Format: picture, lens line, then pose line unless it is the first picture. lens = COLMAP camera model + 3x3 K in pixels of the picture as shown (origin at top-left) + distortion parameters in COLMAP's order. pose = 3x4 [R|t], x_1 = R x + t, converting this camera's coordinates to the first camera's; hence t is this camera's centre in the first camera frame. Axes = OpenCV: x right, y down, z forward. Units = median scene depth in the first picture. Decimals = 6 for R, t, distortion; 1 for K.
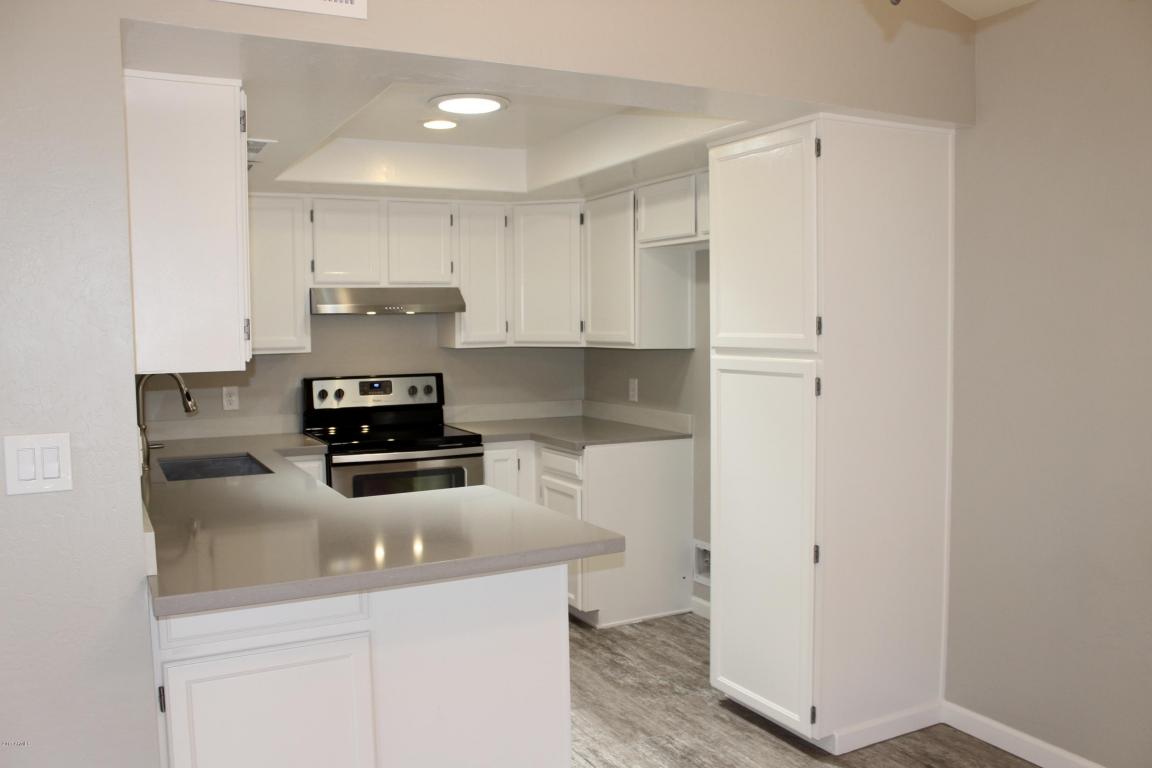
lens RADIAL K [[971.0, 0, 579.3], [0, 971.0, 391.0], [0, 0, 1]] dist [-0.151892, 0.143101]
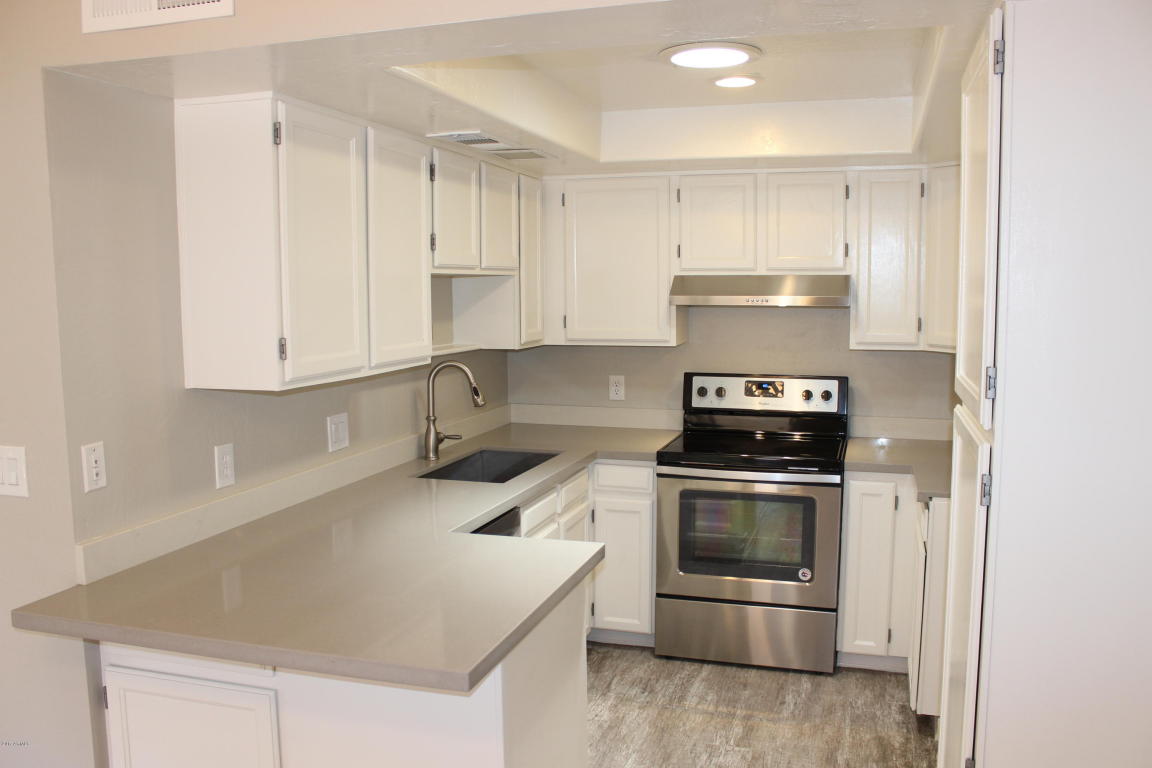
lens RADIAL K [[971.0, 0, 584.7], [0, 971.0, 389.1], [0, 0, 1]] dist [-0.151892, 0.143101]
pose [[0.708938, 0.086641, -0.699929, 0.318978], [-0.053153, 0.996167, 0.069474, -0.061741], [0.703265, -0.012049, 0.710825, 0.299011]]
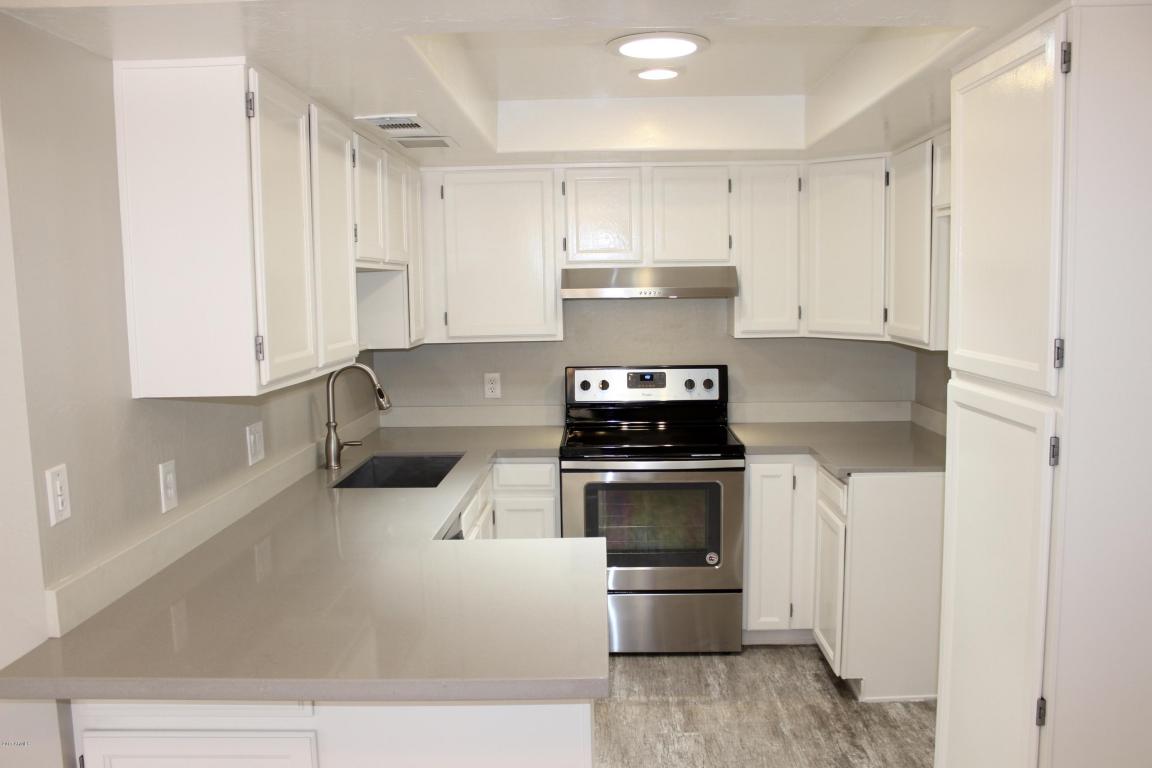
lens RADIAL K [[971.0, 0, 582.8], [0, 971.0, 389.2], [0, 0, 1]] dist [-0.151892, 0.143101]
pose [[0.874090, 0.051252, -0.483053, 0.187134], [-0.027880, 0.998072, 0.055445, -0.047762], [0.484964, -0.034997, 0.873834, 0.220559]]
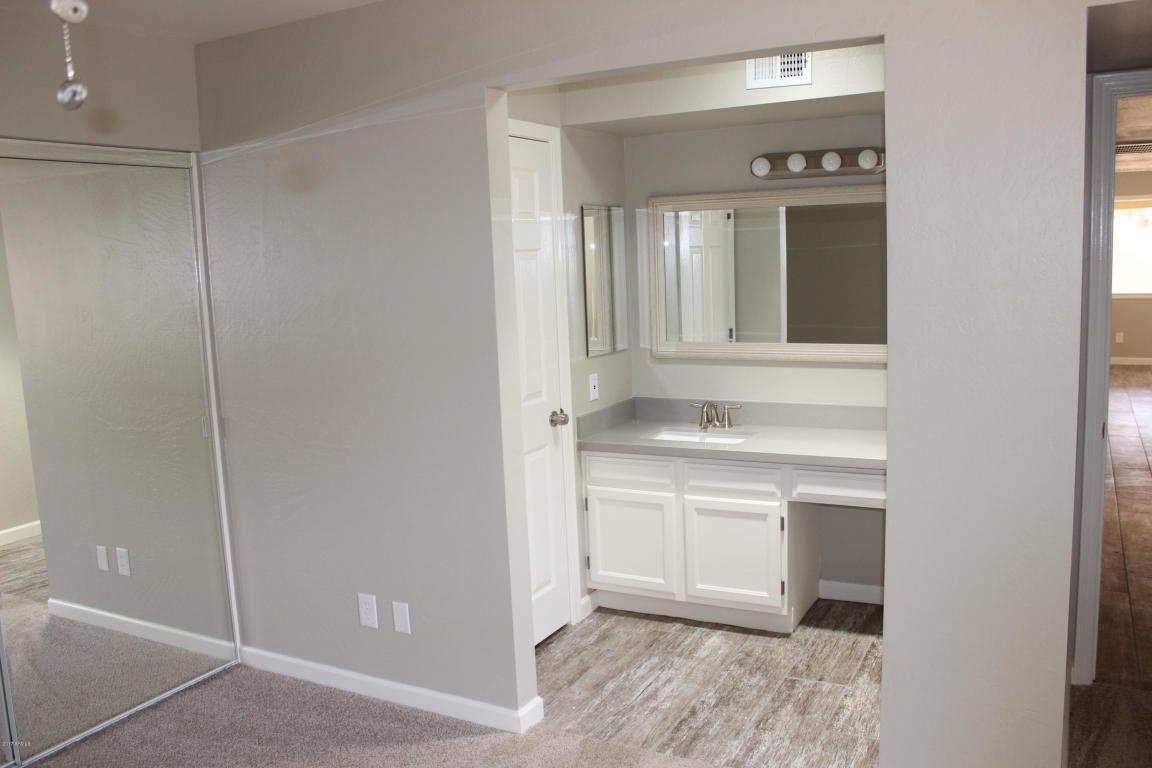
lens RADIAL K [[971.0, 0, 572.9], [0, 971.0, 381.8], [0, 0, 1]] dist [-0.151892, 0.143101]
pose [[-0.546805, -0.081687, 0.833265, -0.505375], [0.107768, 0.980084, 0.166800, -0.124678], [-0.830295, 0.181006, -0.527111, 1.357891]]
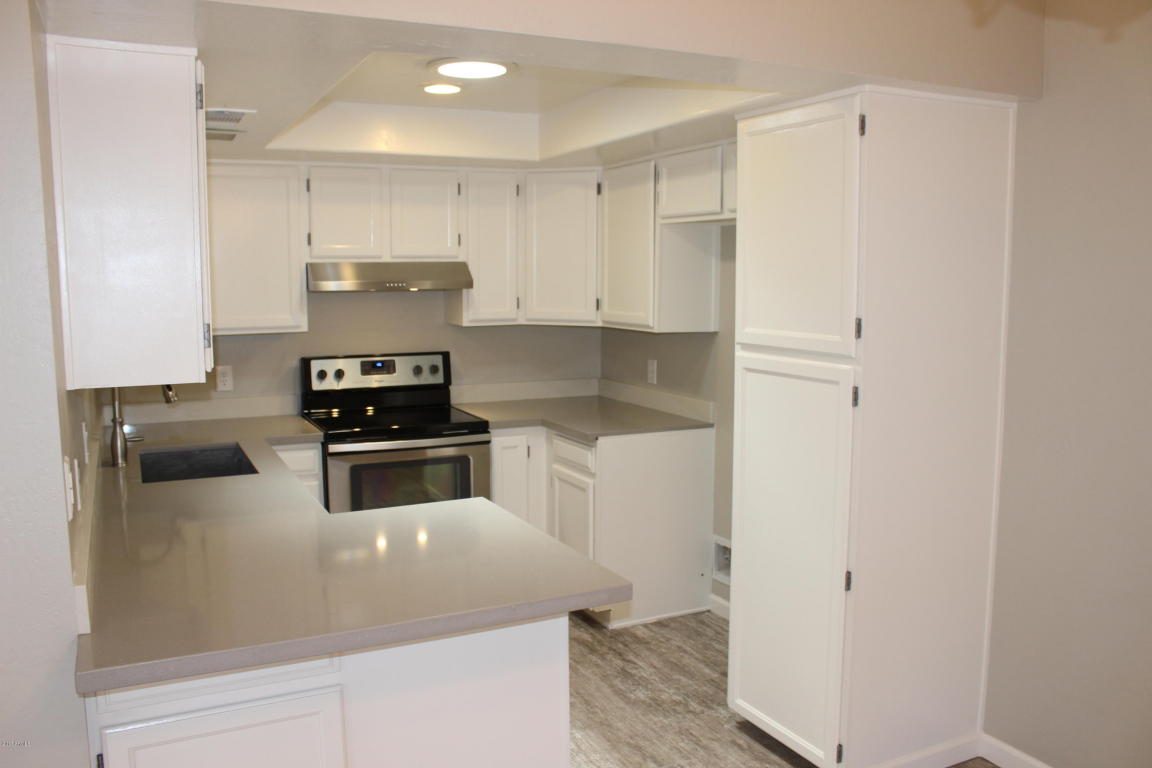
lens RADIAL K [[971.0, 0, 576.1], [0, 971.0, 389.6], [0, 0, 1]] dist [-0.151892, 0.143101]
pose [[0.999515, 0.013021, -0.028275, 0.010226], [-0.011573, 0.998643, 0.050776, -0.035716], [0.028898, -0.050425, 0.998310, 0.072299]]
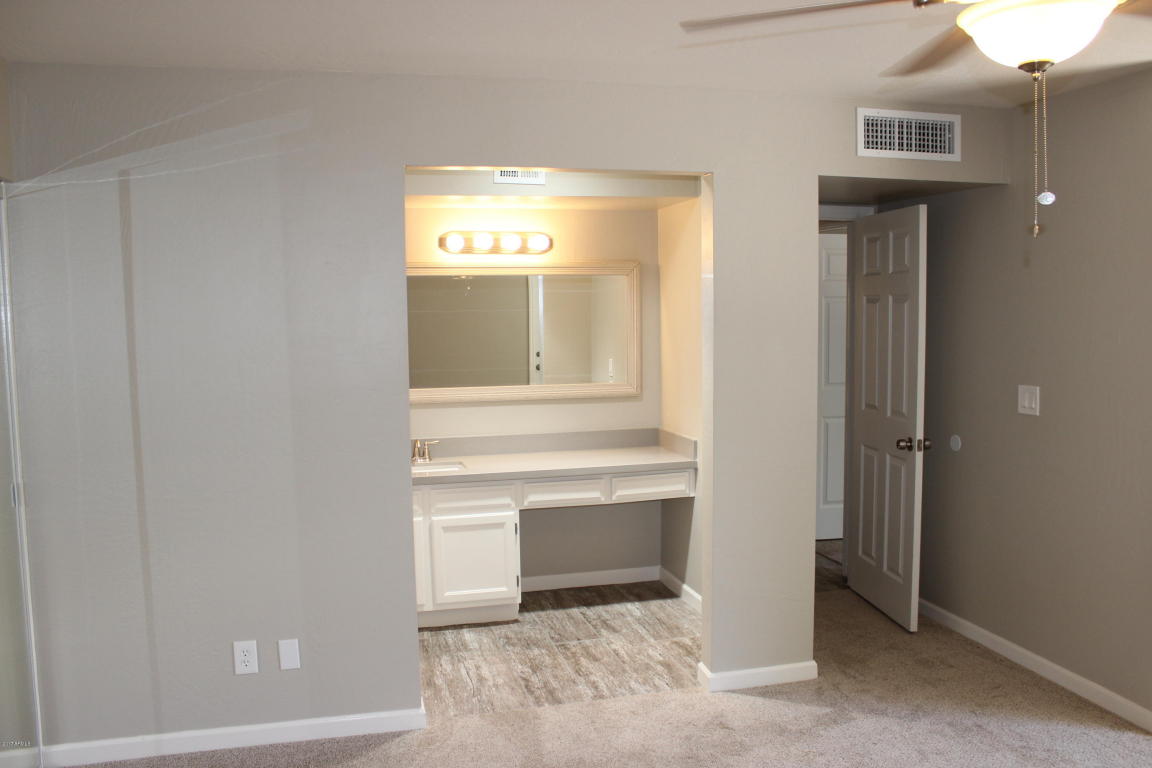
lens RADIAL K [[971.0, 0, 583.2], [0, 971.0, 382.5], [0, 0, 1]] dist [-0.151892, 0.143101]
pose [[-0.973400, 0.000124, 0.229113, -0.226844], [0.035780, 0.987812, 0.151482, -0.157350], [-0.226302, 0.155650, -0.961541, 1.757976]]
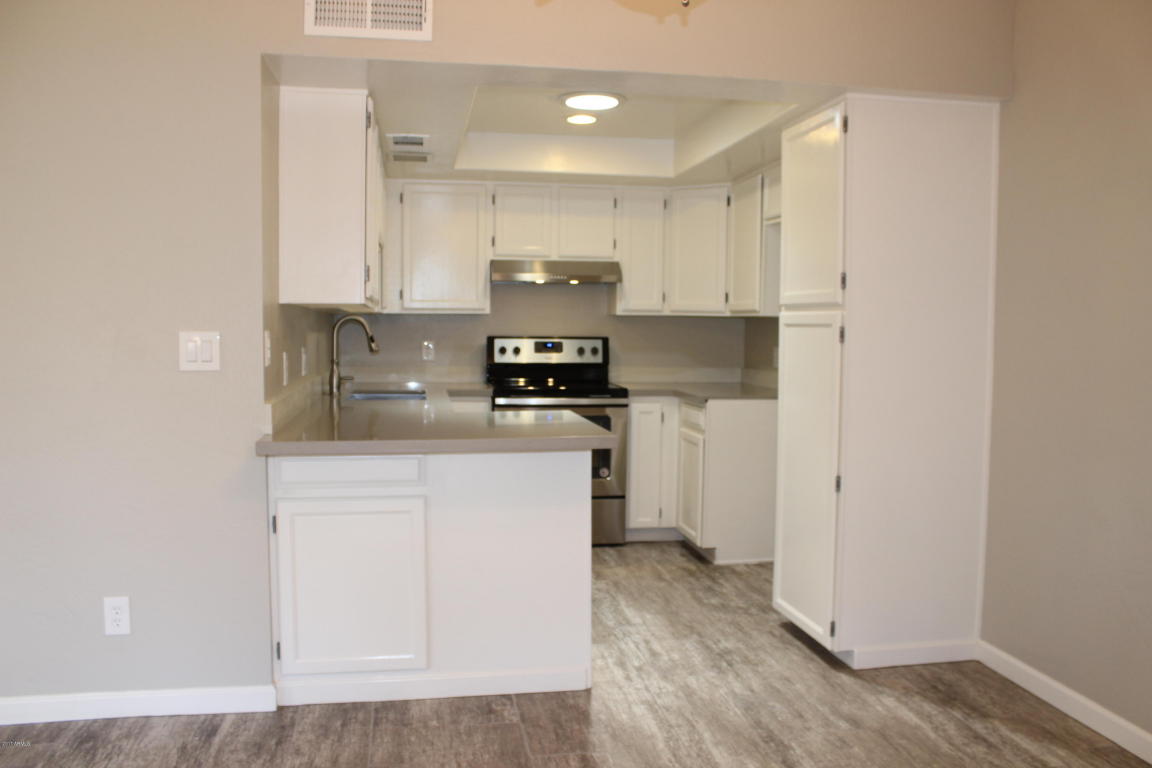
lens RADIAL K [[971.0, 0, 582.8], [0, 971.0, 385.1], [0, 0, 1]] dist [-0.151892, 0.143101]
pose [[0.952638, 0.039989, -0.301467, 0.205765], [-0.042432, 0.999098, -0.001560, 0.047650], [0.301133, 0.014278, 0.953475, -0.117135]]
